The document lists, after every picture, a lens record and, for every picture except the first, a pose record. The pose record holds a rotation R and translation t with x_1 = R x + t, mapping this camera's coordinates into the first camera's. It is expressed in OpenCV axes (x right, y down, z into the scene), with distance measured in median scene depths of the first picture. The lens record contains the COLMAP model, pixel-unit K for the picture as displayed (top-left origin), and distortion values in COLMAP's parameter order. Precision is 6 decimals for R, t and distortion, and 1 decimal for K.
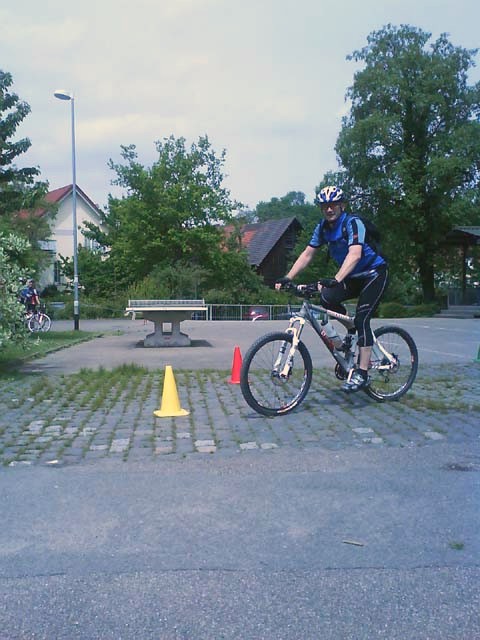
lens RADIAL K [[690.1, 0, 243.4], [0, 690.1, 350.7], [0, 0, 1]] dist [-0.006337, 0.111572]
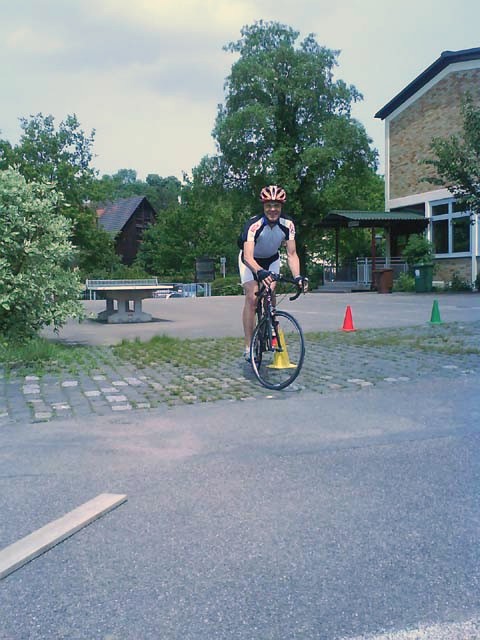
lens RADIAL K [[690.1, 0, 243.4], [0, 690.1, 350.7], [0, 0, 1]] dist [-0.006337, 0.111572]
pose [[0.968941, -0.041348, 0.243809, -0.092857], [0.033908, 0.998825, 0.034635, 0.002984], [-0.244954, -0.025293, 0.969205, -0.043932]]
